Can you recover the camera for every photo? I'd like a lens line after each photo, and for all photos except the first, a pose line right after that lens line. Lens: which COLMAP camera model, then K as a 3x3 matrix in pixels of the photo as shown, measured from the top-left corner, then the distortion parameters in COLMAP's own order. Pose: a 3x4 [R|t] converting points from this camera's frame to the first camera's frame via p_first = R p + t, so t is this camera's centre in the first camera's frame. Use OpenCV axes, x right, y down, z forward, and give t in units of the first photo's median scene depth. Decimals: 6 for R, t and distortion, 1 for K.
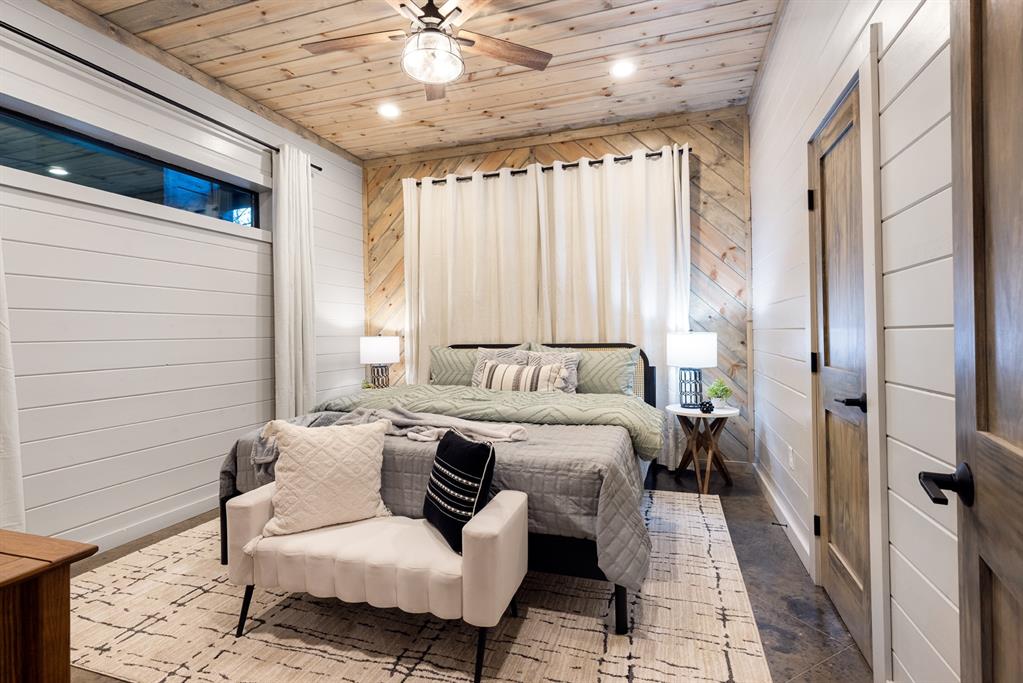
lens RADIAL K [[427.8, 0, 488.7], [0, 427.8, 332.2], [0, 0, 1]] dist [-0.000530, -0.000085]
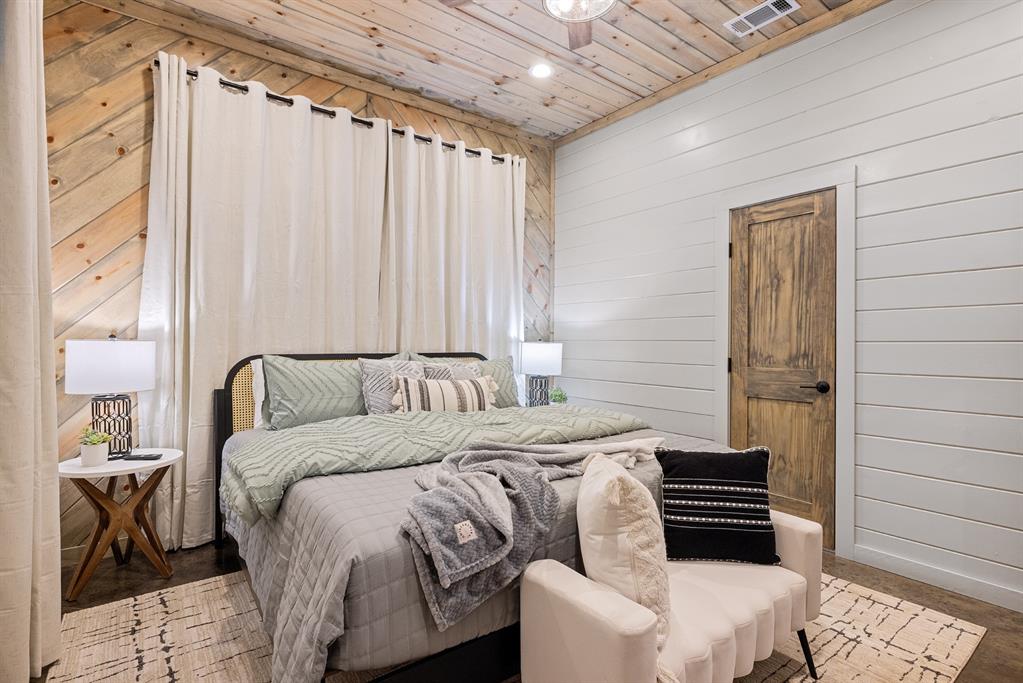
lens RADIAL K [[497.9, 0, 511.5], [0, 497.9, 341.5], [0, 0, 1]] dist [-0.001905, 0.000077]
pose [[0.596502, 0.018089, 0.802408, -0.494258], [-0.017994, 0.999796, -0.009162, 0.010567], [-0.802410, -0.008974, 0.596706, 0.294159]]
